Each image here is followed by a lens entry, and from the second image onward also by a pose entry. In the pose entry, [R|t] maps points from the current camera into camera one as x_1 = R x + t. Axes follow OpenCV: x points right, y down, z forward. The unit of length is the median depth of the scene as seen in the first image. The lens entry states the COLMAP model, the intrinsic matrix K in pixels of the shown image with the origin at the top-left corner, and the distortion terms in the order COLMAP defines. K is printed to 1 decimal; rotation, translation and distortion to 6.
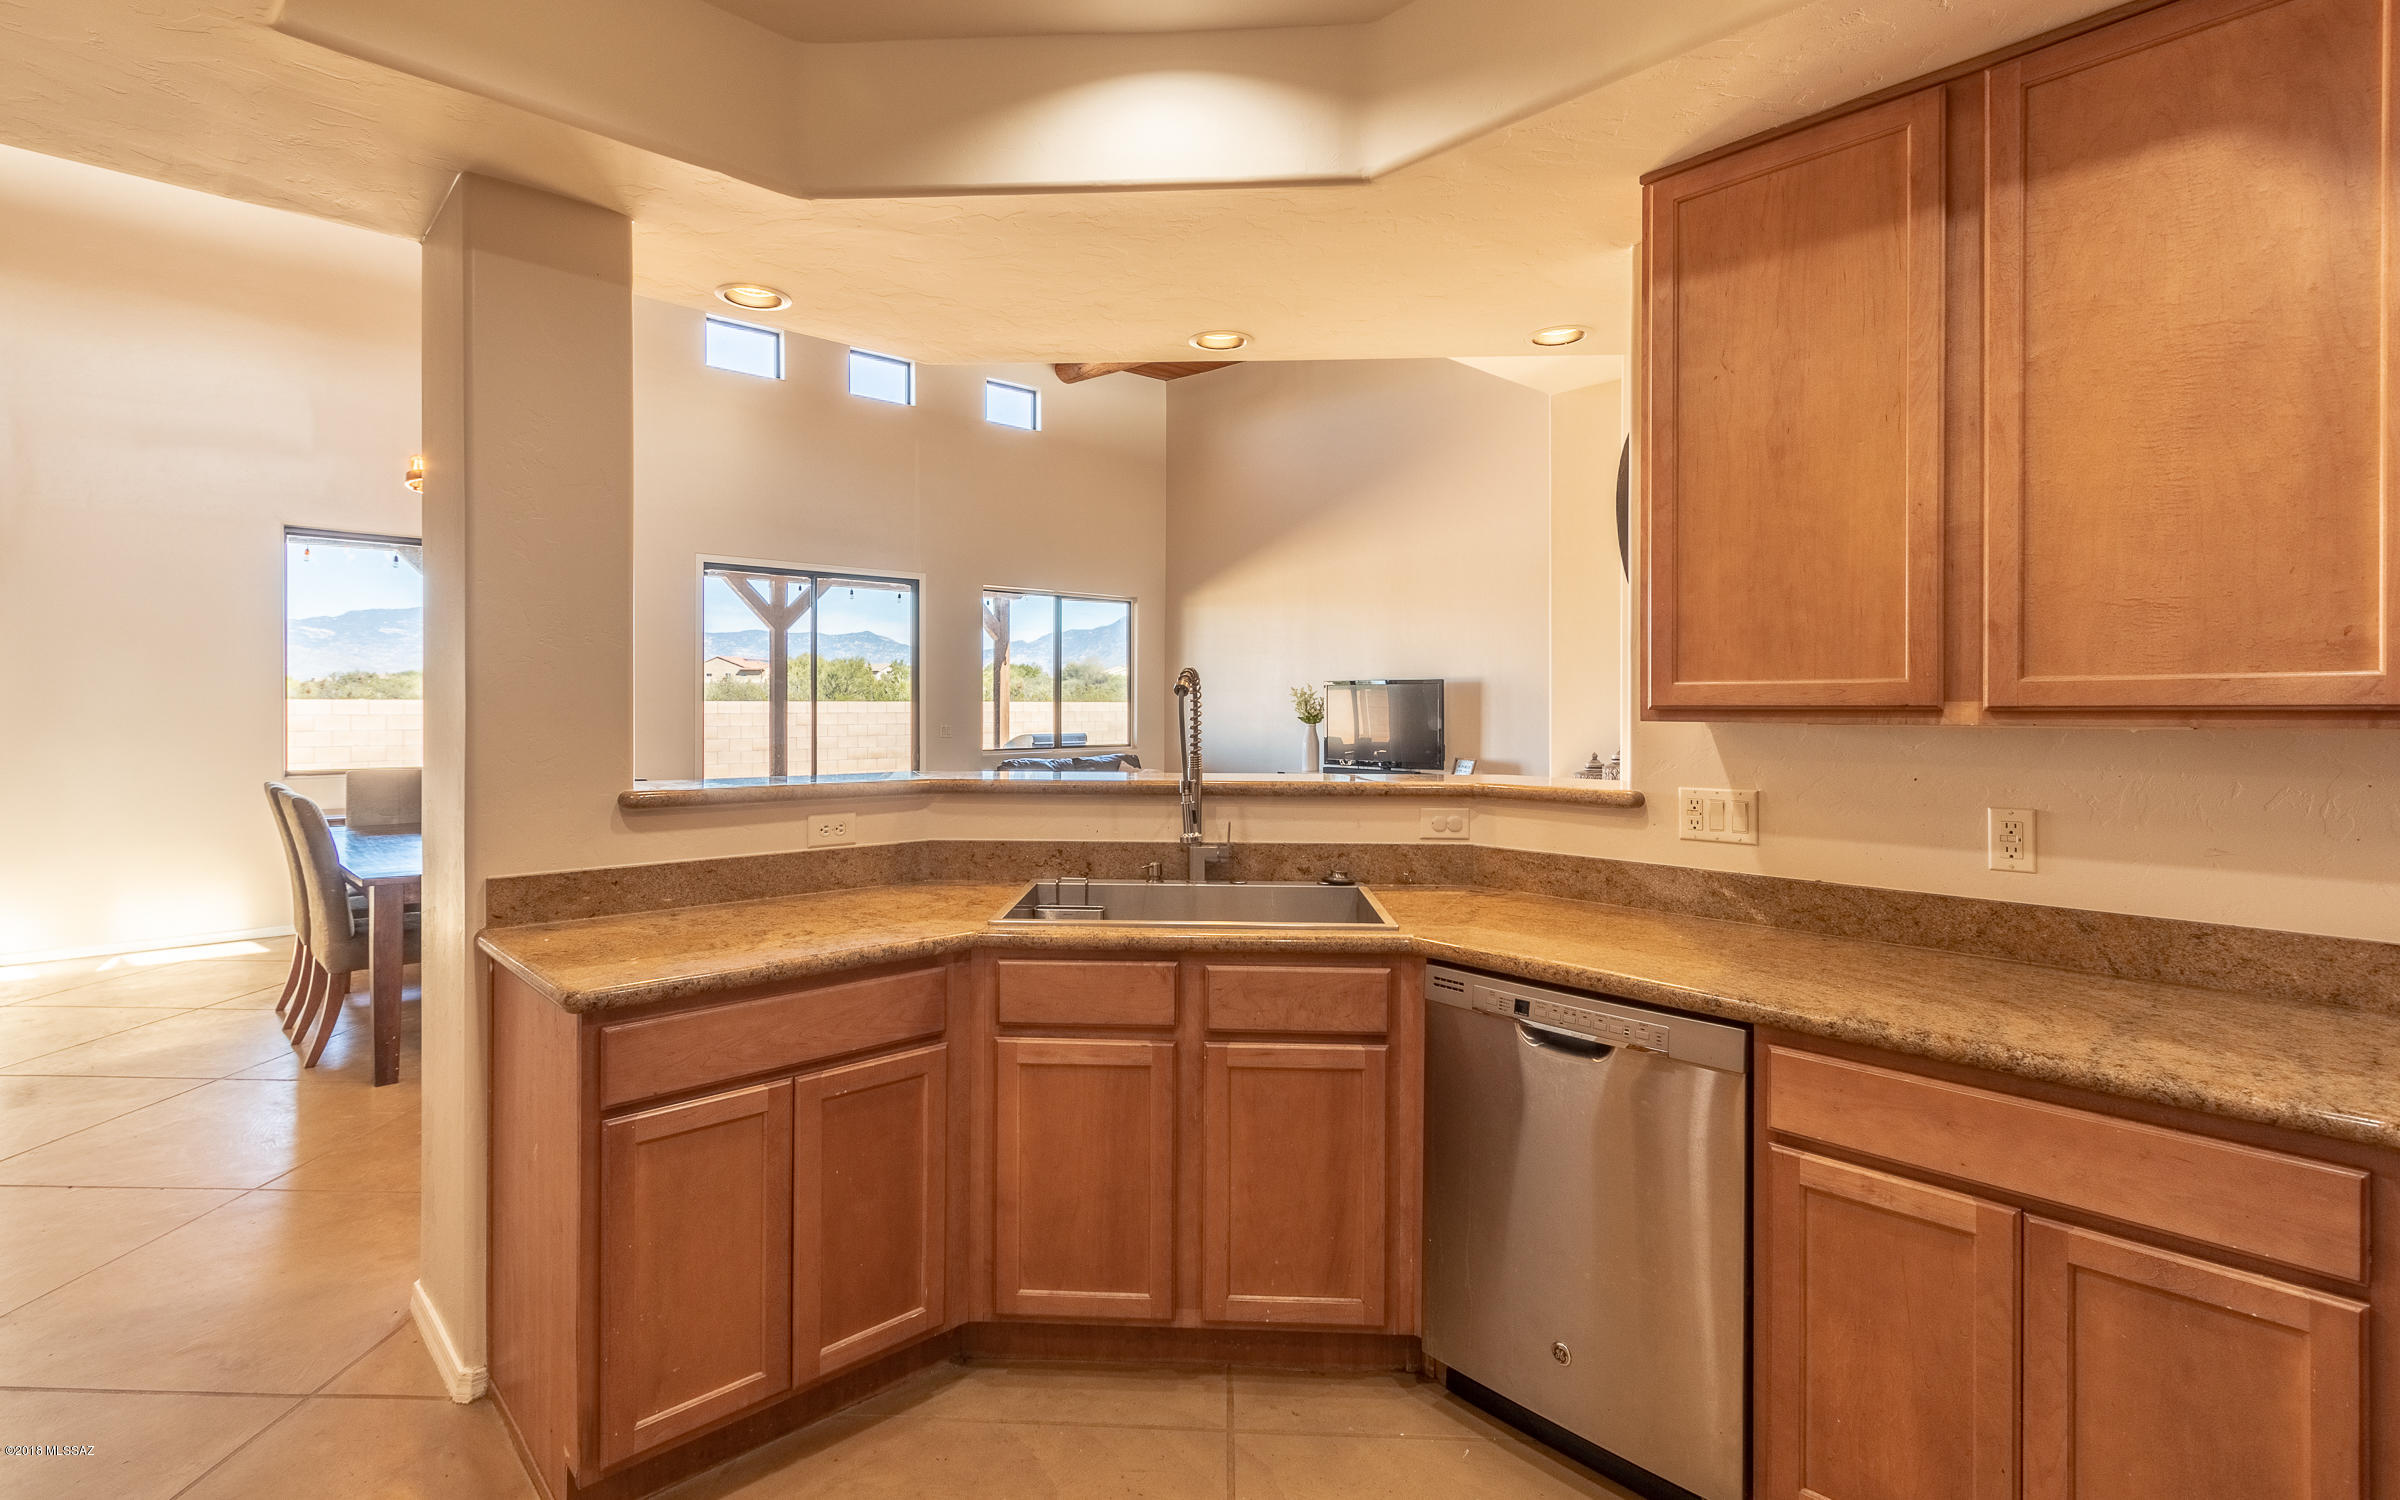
lens RADIAL K [[1118.4, 0, 1102.6], [0, 1118.4, 690.4], [0, 0, 1]] dist [0.001019, 0.000209]
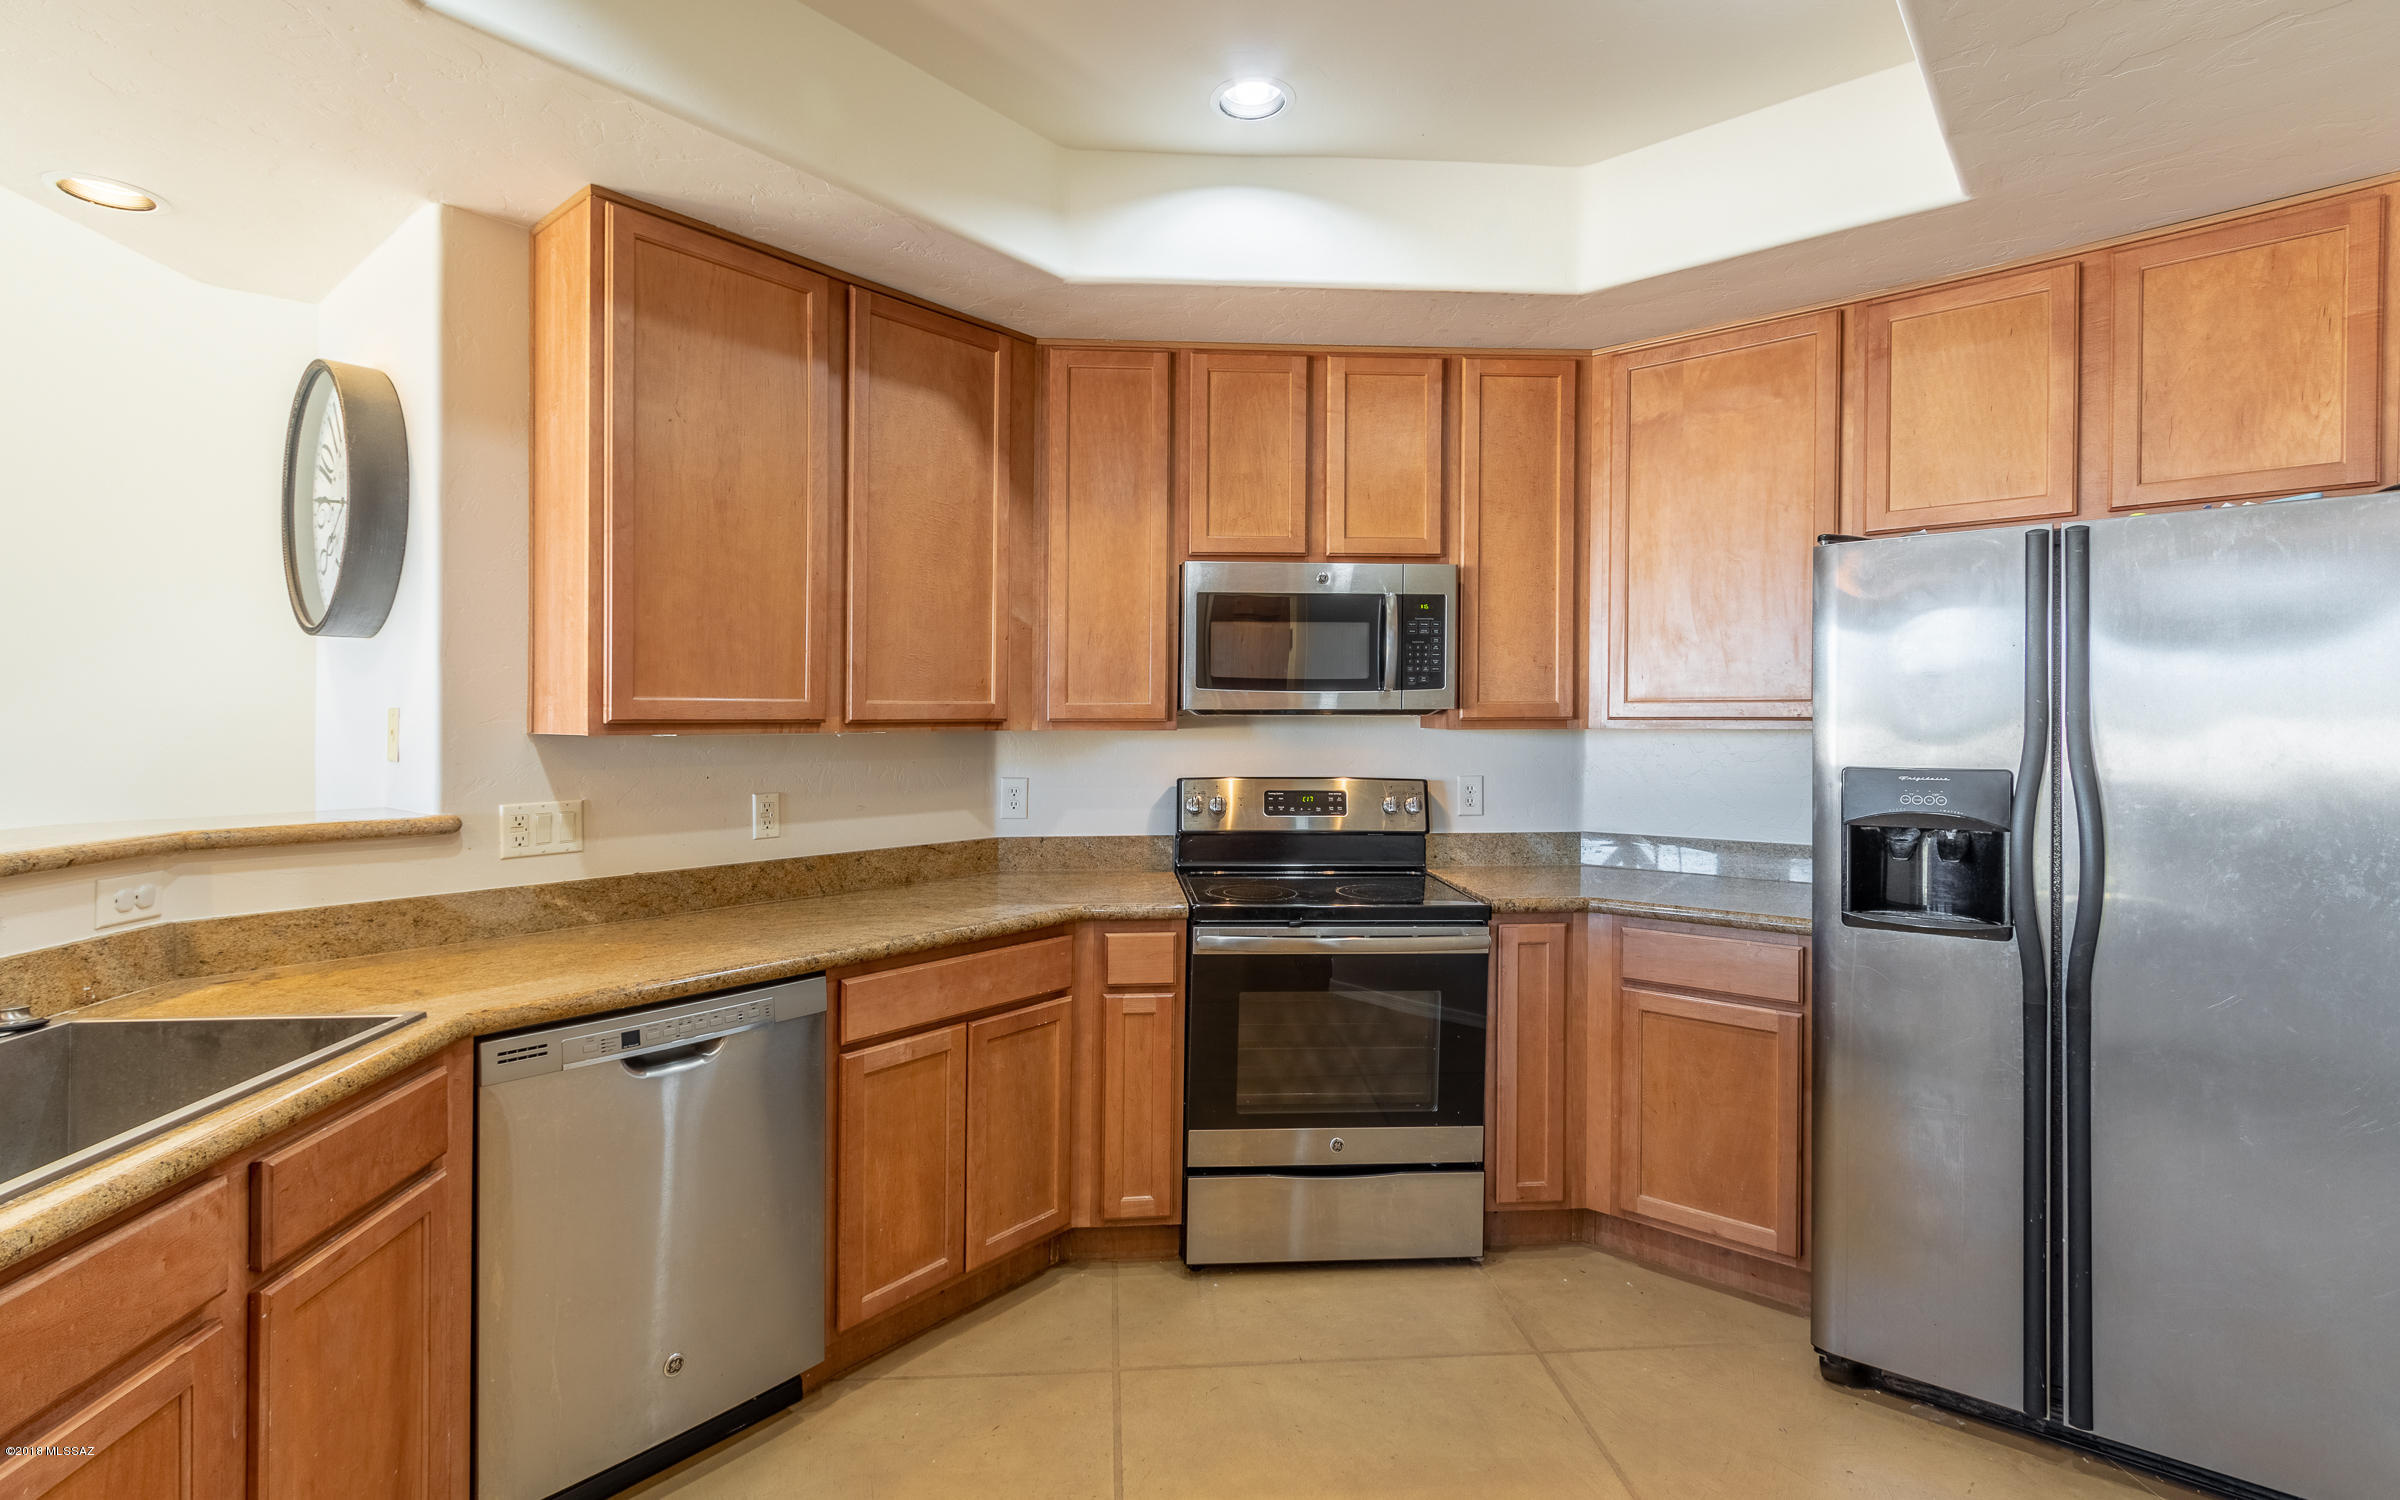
lens RADIAL K [[1118.4, 0, 1255.7], [0, 1118.4, 712.4], [0, 0, 1]] dist [0.001019, 0.000209]
pose [[-0.199154, 0.002749, 0.979964, -0.570466], [-0.014523, 0.999878, -0.005756, 0.003930], [-0.979861, -0.015378, -0.199090, 0.582185]]
